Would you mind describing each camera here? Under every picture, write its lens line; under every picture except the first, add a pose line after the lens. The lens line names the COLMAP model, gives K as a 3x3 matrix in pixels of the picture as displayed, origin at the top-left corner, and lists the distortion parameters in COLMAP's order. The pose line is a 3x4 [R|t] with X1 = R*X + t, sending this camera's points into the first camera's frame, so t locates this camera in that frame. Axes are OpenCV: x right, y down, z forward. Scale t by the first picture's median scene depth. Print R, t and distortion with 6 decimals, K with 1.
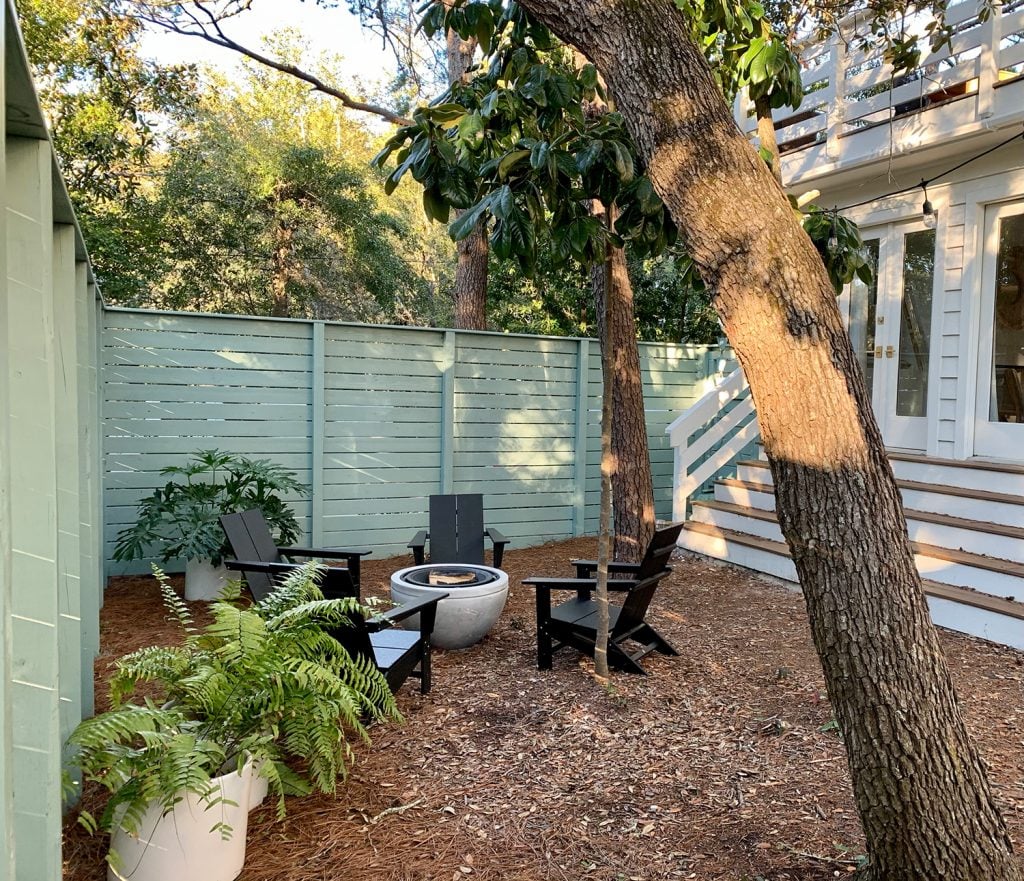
lens RADIAL K [[916.8, 0, 584.7], [0, 916.8, 433.2], [0, 0, 1]] dist [0.067713, -0.068240]
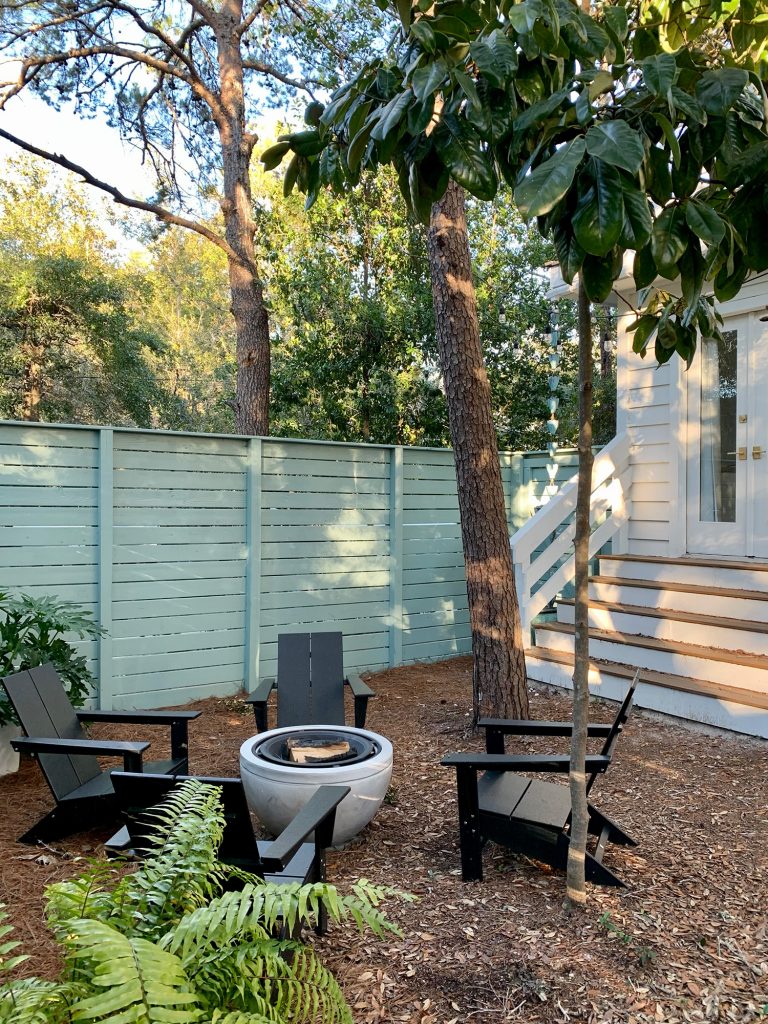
lens RADIAL K [[823.8, 0, 379.0], [0, 823.8, 508.1], [0, 0, 1]] dist [0.015355, 0.001712]
pose [[0.994683, -0.020890, 0.100844, -0.120385], [0.025421, 0.998714, -0.043864, -0.008056], [-0.099798, 0.046194, 0.993935, 0.230380]]
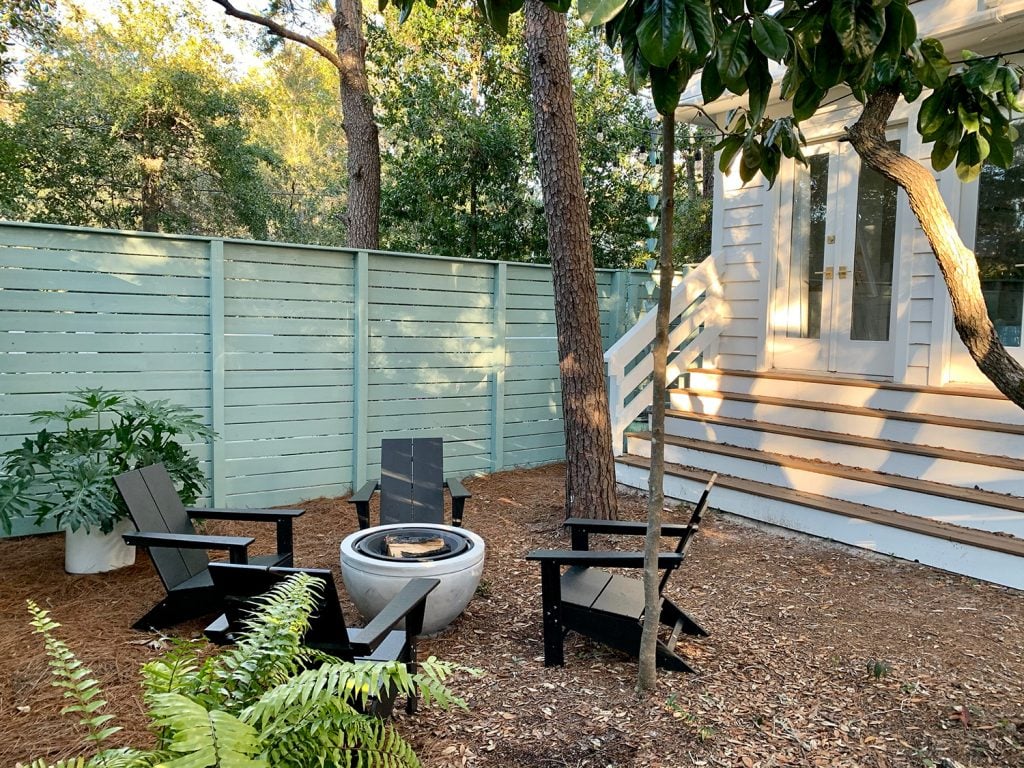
lens RADIAL K [[787.1, 0, 502.1], [0, 787.1, 377.7], [0, 0, 1]] dist [0.014917, 0.003921]
pose [[0.993527, -0.014898, 0.112614, -0.108729], [0.012090, 0.999600, 0.025573, -0.005367], [-0.112950, -0.024046, 0.993310, 0.229589]]
